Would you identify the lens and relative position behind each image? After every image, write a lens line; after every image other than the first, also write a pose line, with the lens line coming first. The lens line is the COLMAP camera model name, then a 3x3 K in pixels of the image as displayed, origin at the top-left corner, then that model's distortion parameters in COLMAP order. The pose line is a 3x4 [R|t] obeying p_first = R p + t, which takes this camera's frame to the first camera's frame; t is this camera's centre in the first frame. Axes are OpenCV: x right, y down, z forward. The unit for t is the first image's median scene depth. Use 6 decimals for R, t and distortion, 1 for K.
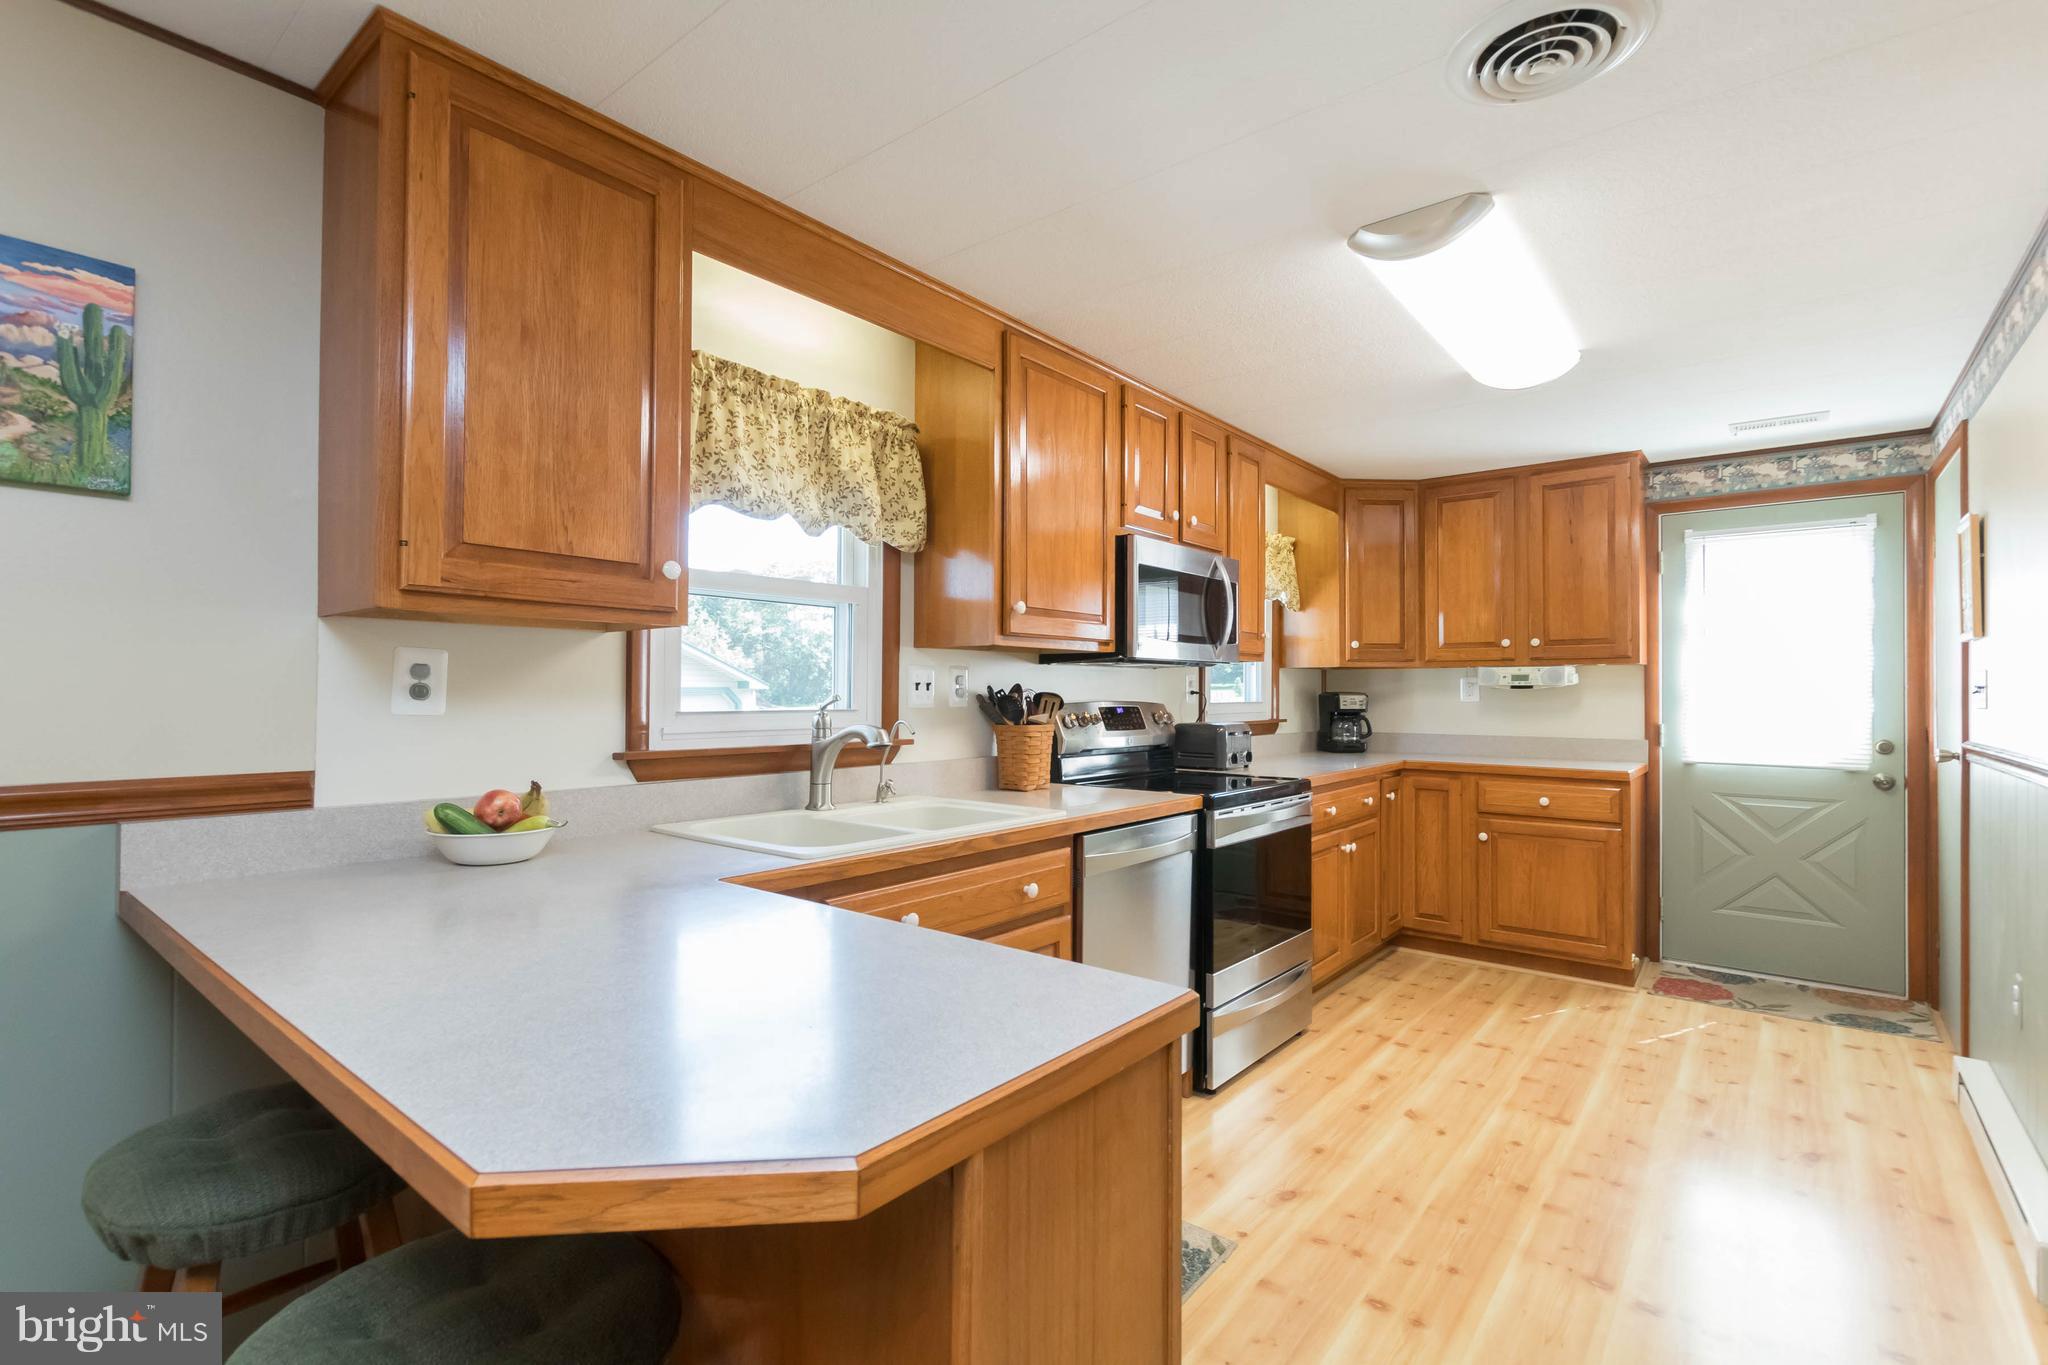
lens RADIAL K [[932.9, 0, 1024.5], [0, 932.9, 678.9], [0, 0, 1]] dist [0.008803, -0.002771]
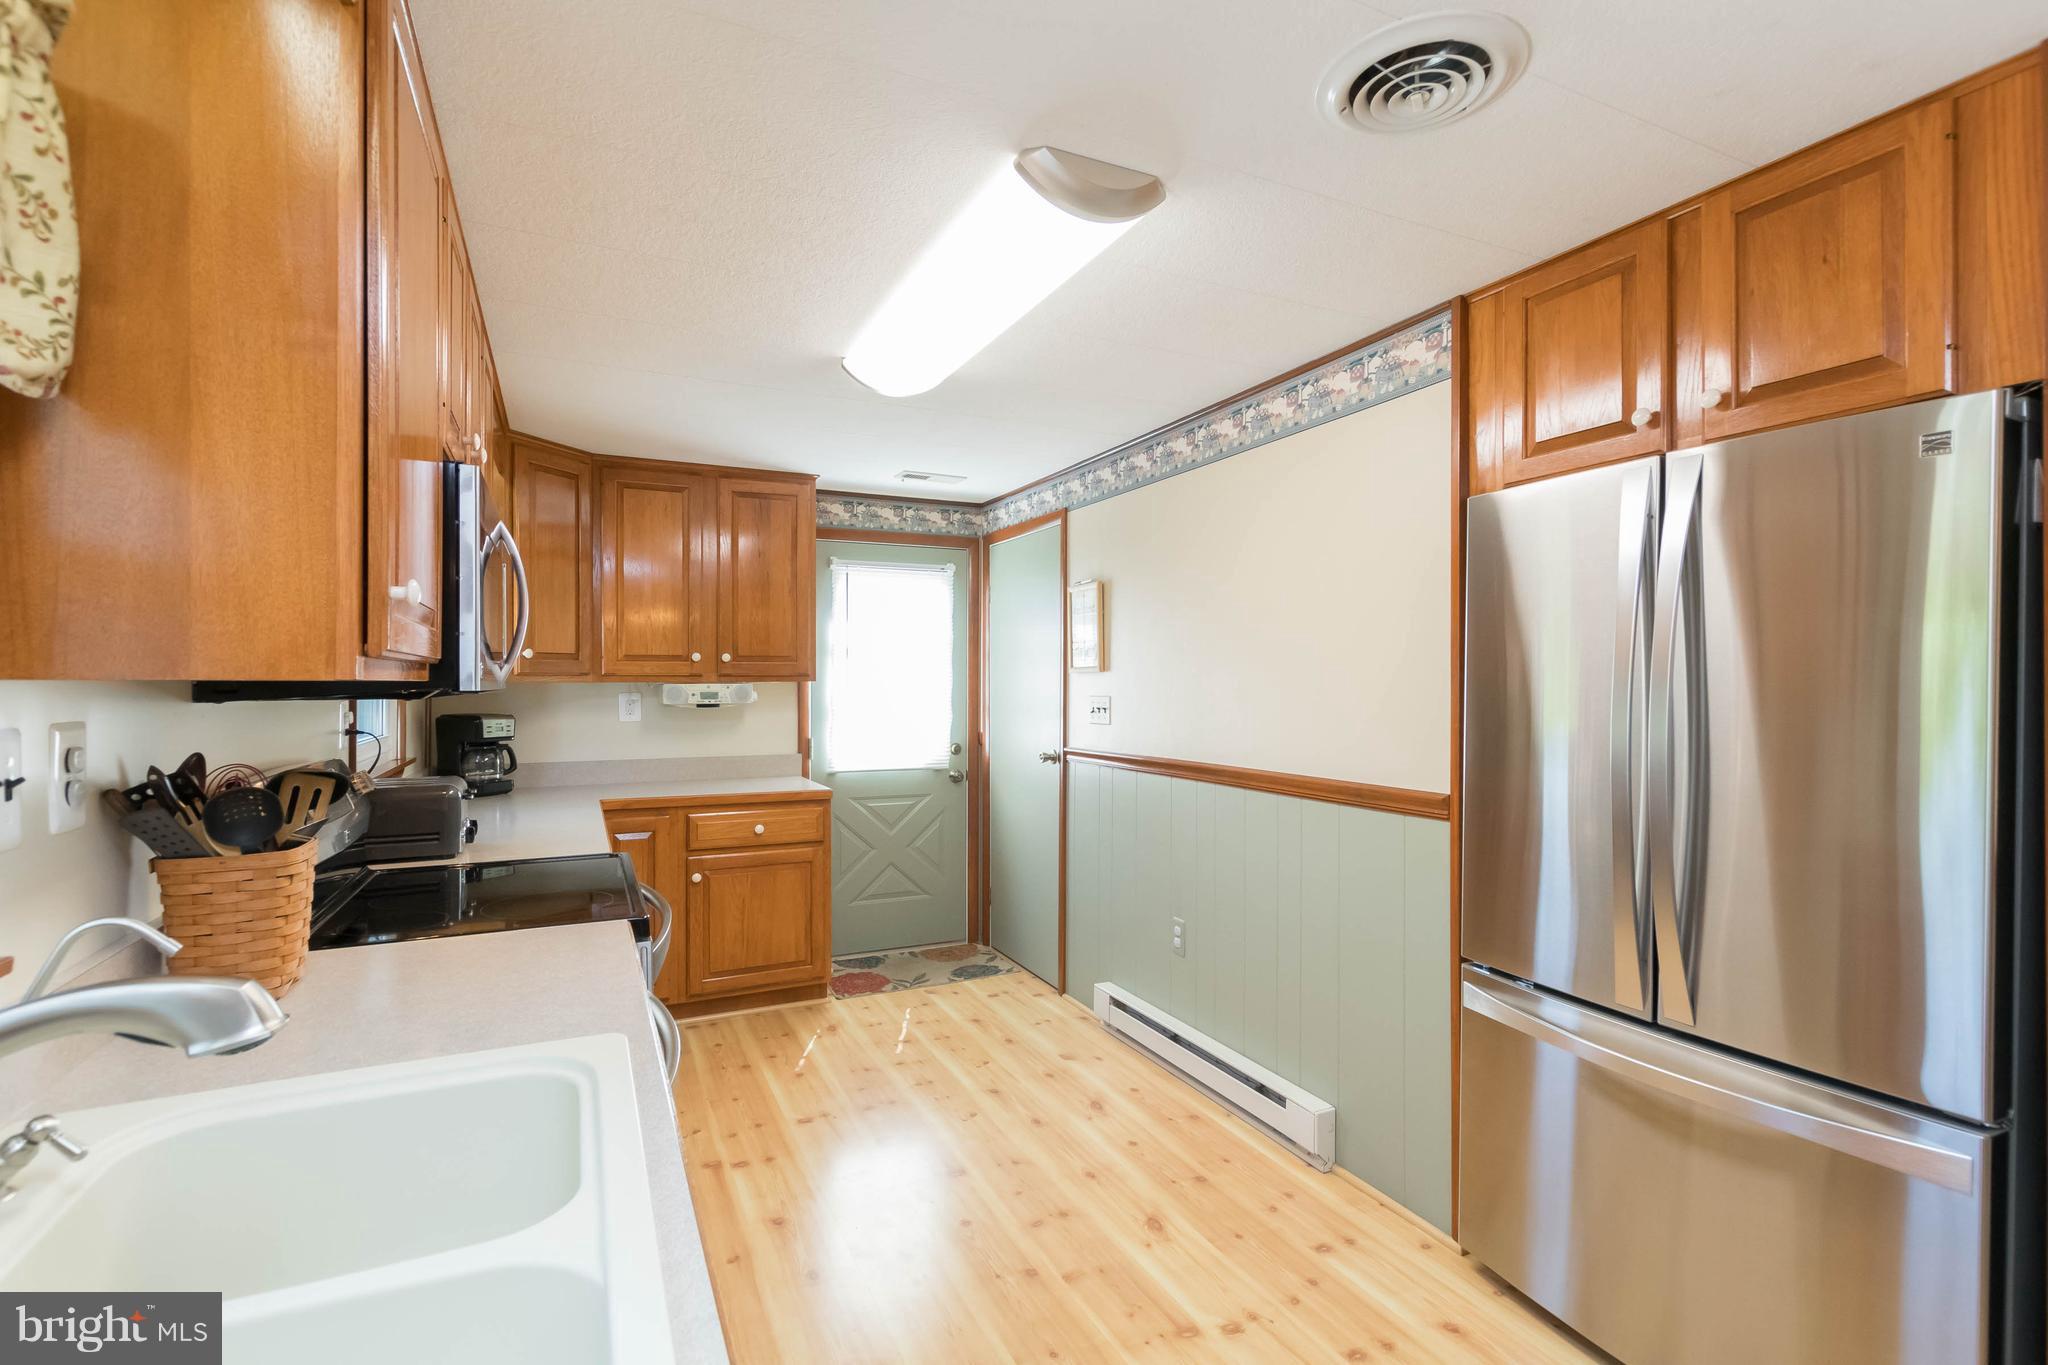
lens RADIAL K [[932.9, 0, 999.1], [0, 932.9, 679.3], [0, 0, 1]] dist [0.008803, -0.002771]
pose [[0.439625, -0.000927, 0.898181, -0.193928], [-0.009680, 0.999936, 0.005770, -0.029118], [-0.898129, -0.011232, 0.439588, 0.392831]]
